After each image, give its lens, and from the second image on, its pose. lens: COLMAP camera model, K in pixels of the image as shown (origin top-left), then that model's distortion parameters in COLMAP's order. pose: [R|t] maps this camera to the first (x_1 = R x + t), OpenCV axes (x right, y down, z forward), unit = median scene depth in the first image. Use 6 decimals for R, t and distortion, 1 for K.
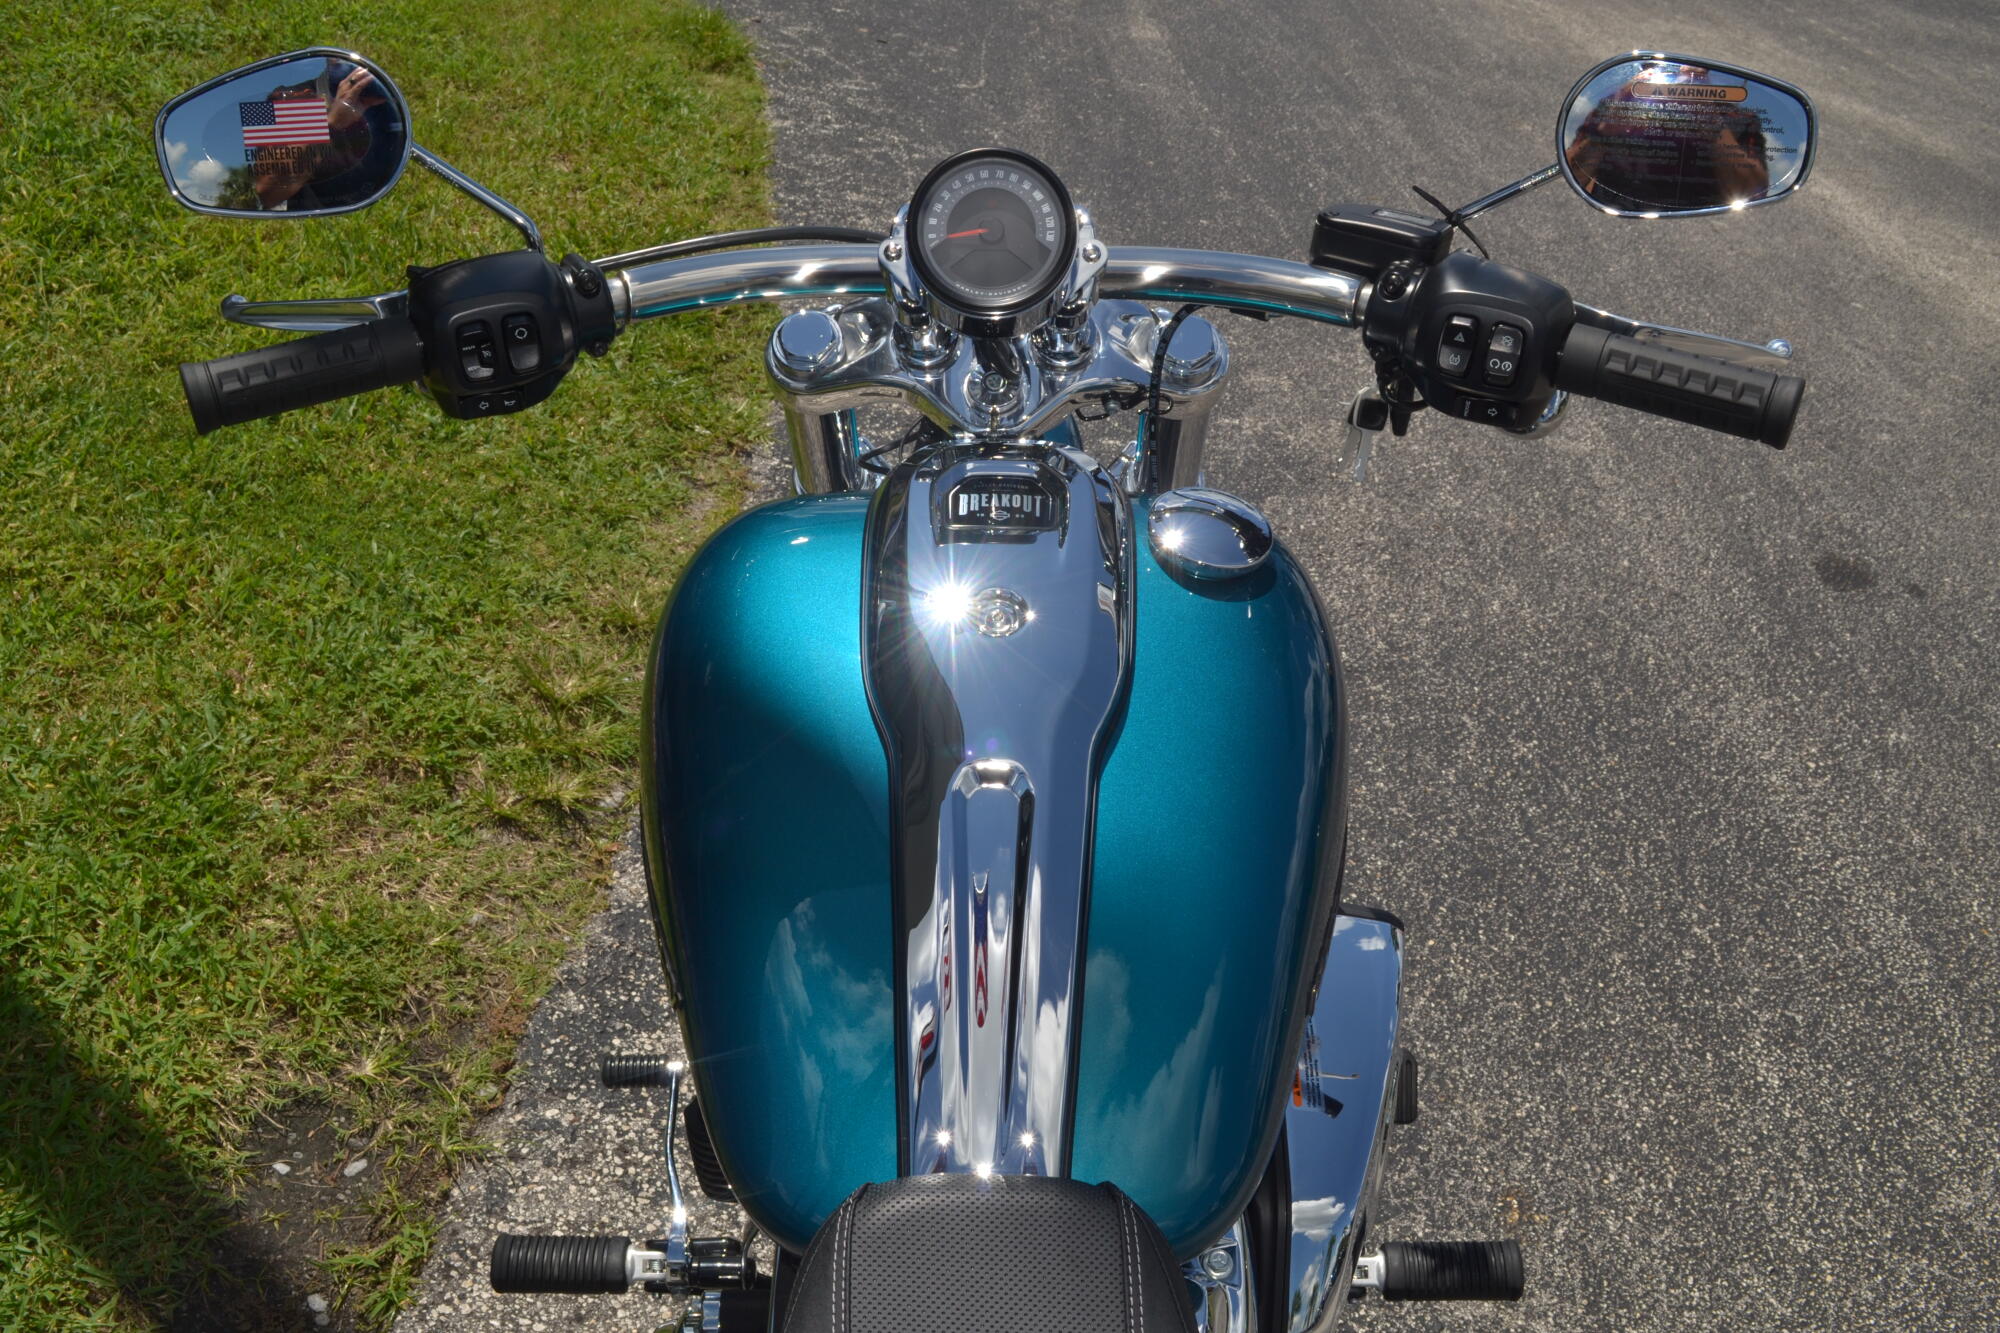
lens RADIAL K [[2043.0, 0, 998.6], [0, 2043.0, 679.1], [0, 0, 1]] dist [-0.070370, 0.000000]
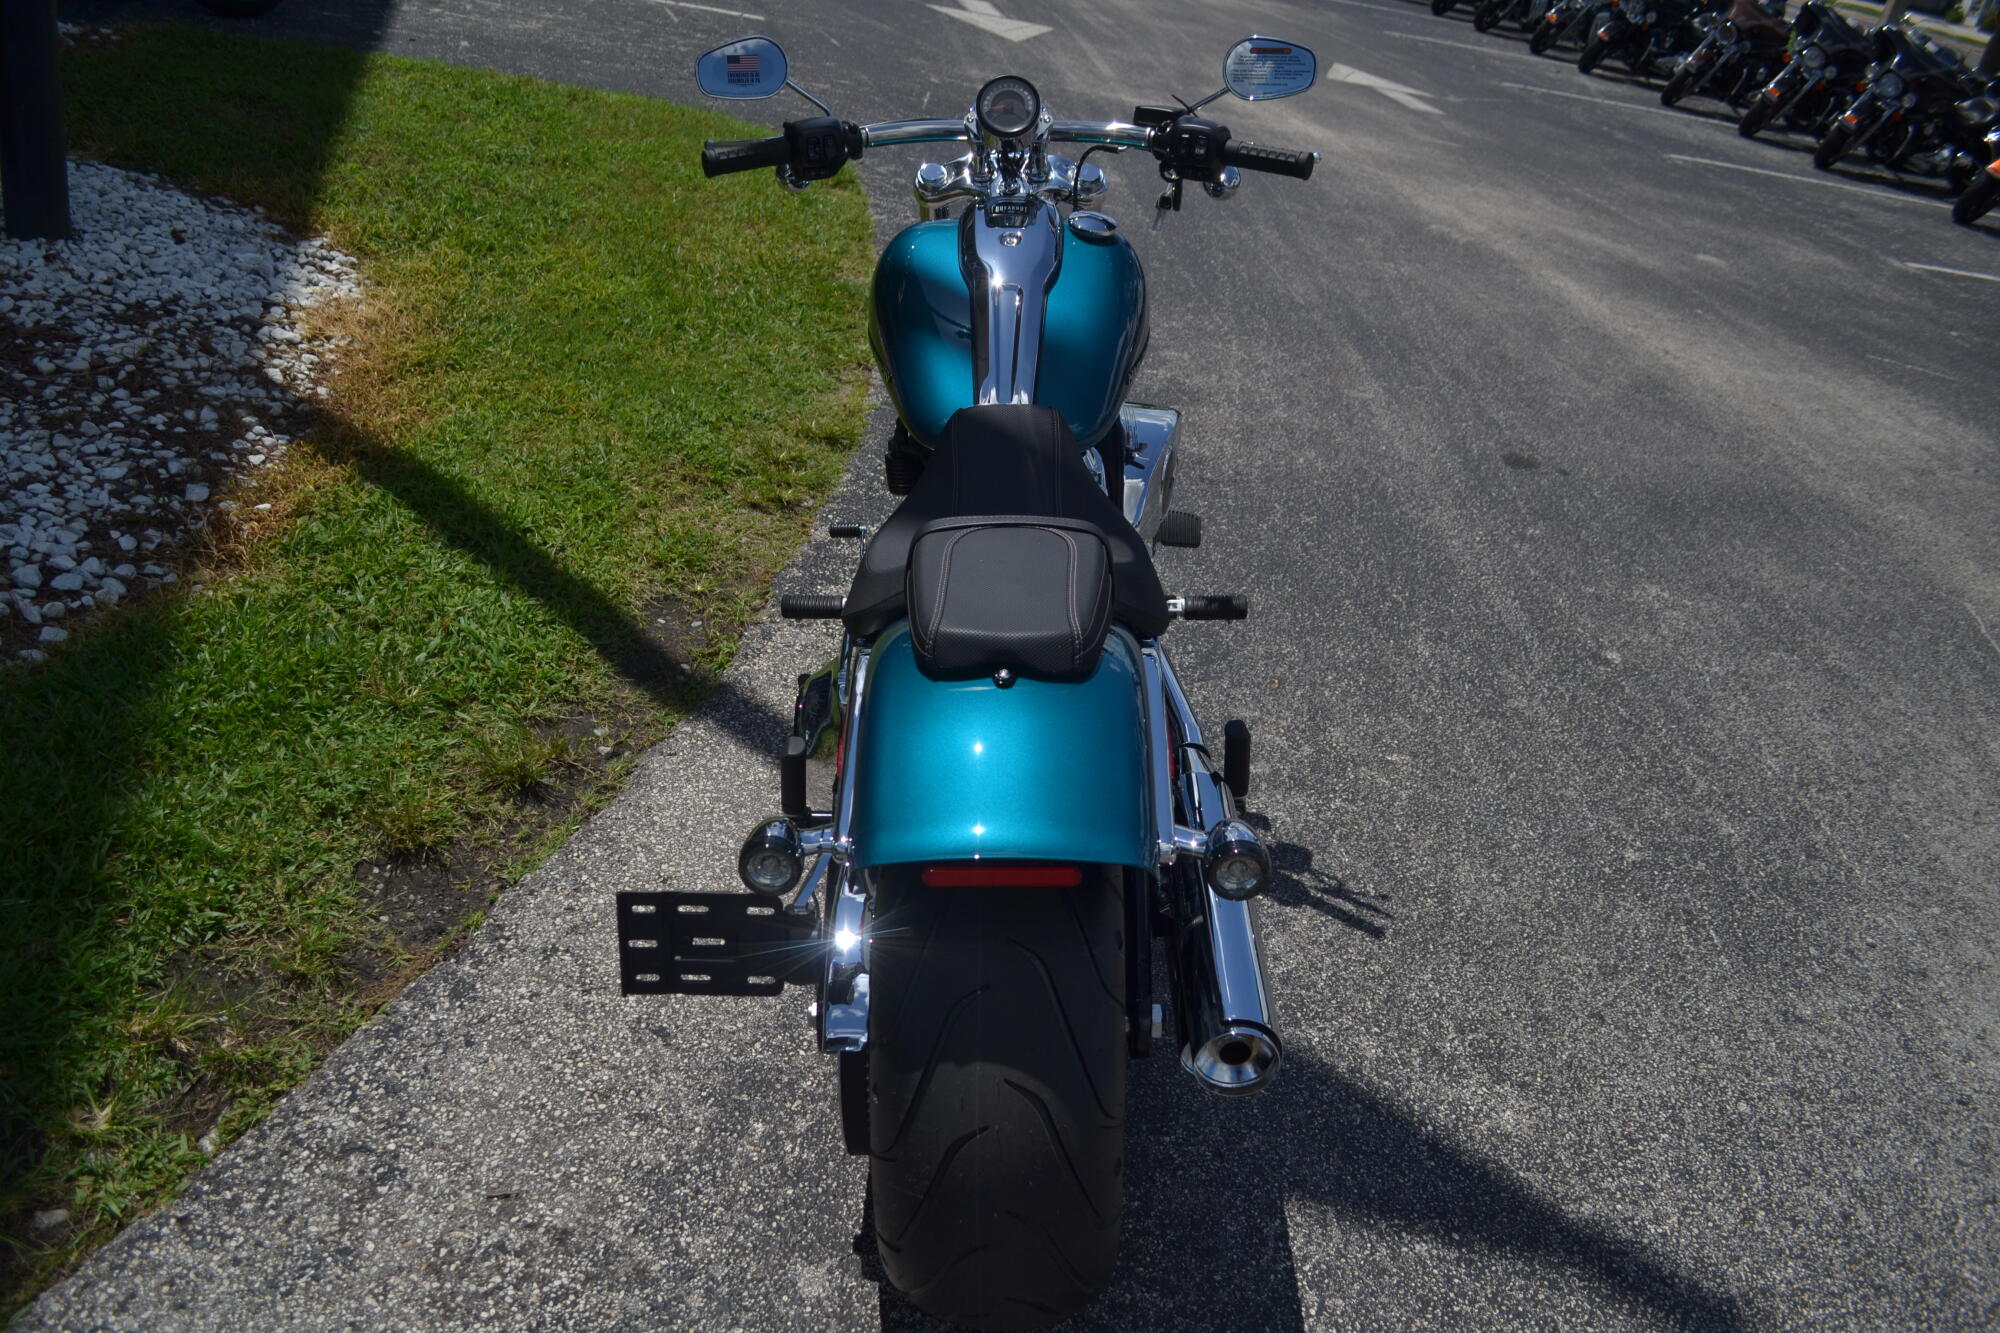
lens RADIAL K [[1574.7, 0, 998.9], [0, 1574.7, 655.0], [0, 0, 1]] dist [-0.084628, -0.005838]
pose [[0.999943, 0.002464, -0.010430, 0.004052], [-0.002951, 0.998892, -0.046971, 0.311577], [0.010303, 0.046999, 0.998842, -0.522893]]
